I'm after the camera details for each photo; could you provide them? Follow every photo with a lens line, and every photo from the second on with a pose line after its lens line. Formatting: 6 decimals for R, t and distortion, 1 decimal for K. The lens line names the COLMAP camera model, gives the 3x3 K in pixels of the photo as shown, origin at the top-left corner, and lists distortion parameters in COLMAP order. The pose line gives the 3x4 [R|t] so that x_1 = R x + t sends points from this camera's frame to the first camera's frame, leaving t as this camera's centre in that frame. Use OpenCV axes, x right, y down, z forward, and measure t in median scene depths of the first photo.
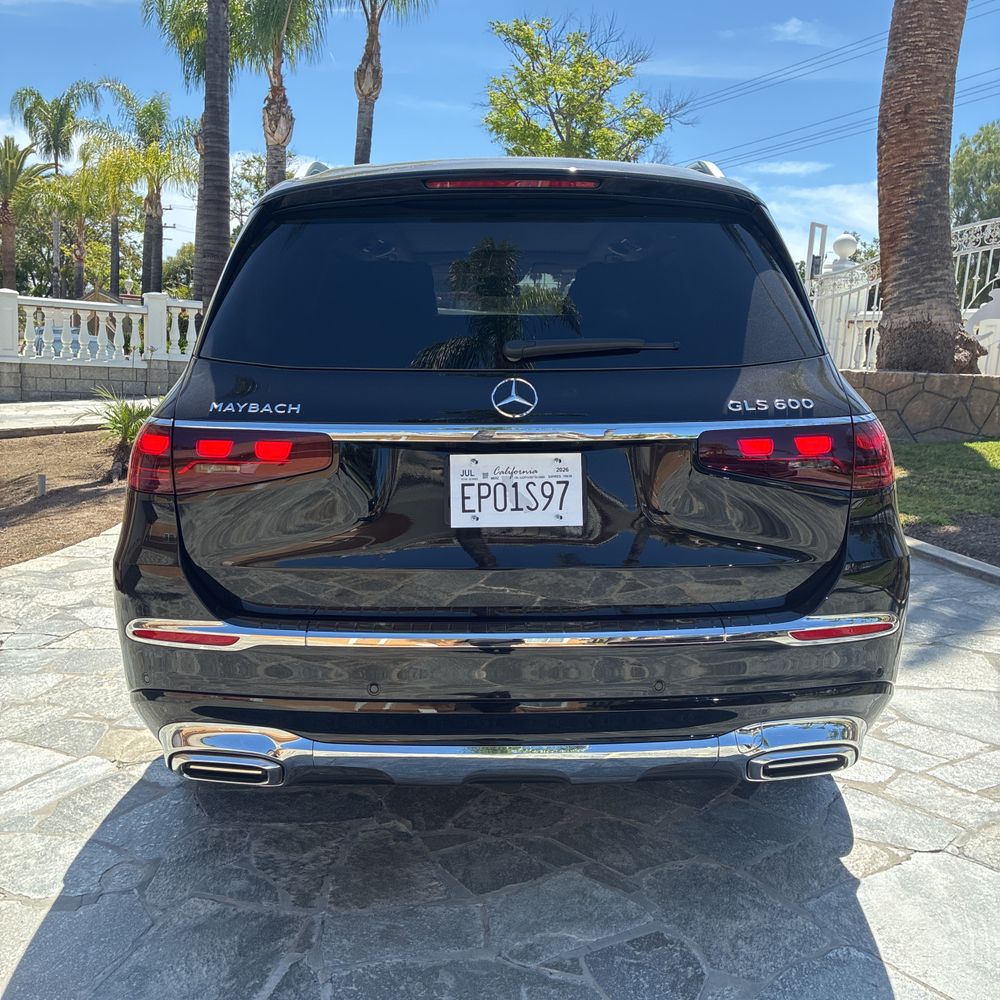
lens RADIAL K [[1017.3, 0, 500.0], [0, 1017.3, 500.0], [0, 0, 1]] dist [0.070734, -0.135365]
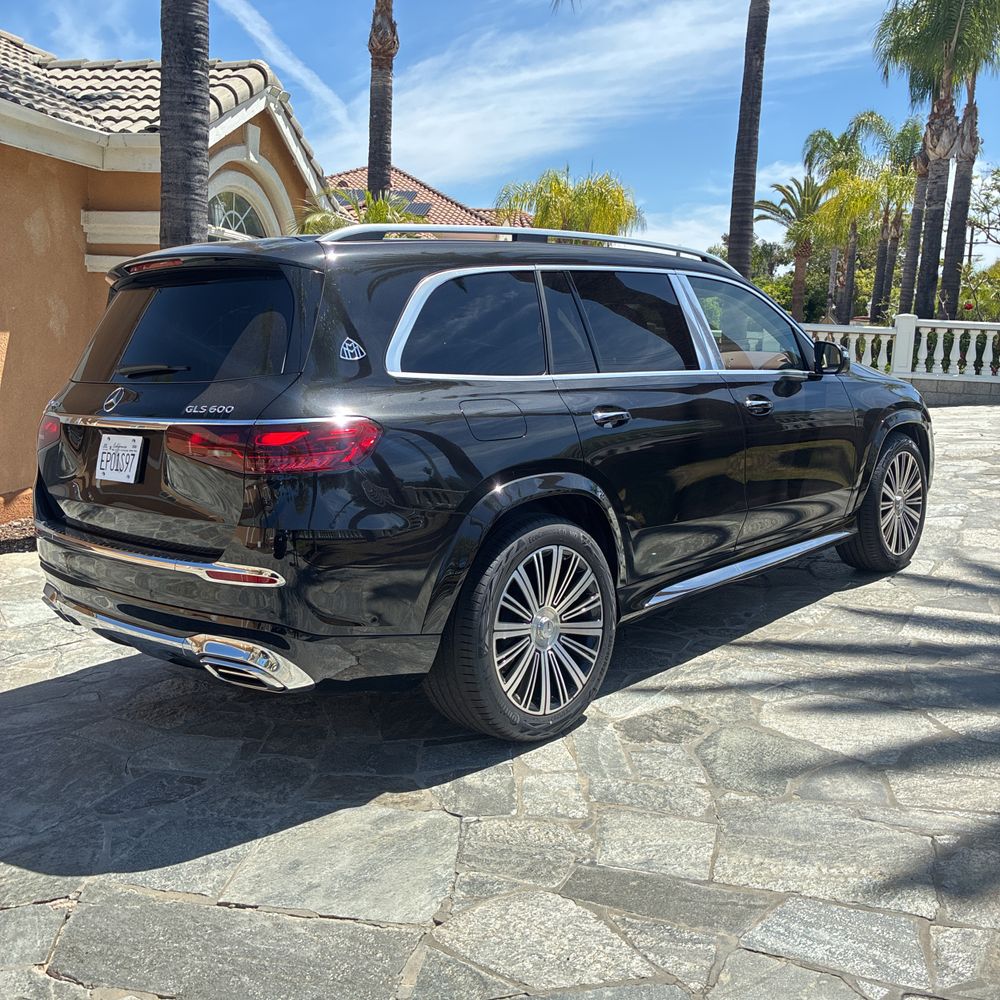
lens RADIAL K [[1017.3, 0, 500.0], [0, 1017.3, 500.0], [0, 0, 1]] dist [0.070734, -0.135365]
pose [[0.701035, 0.084257, -0.708131, 0.348724], [-0.098406, 0.994926, 0.020962, -0.008146], [0.706304, 0.054989, 0.705770, 0.065227]]
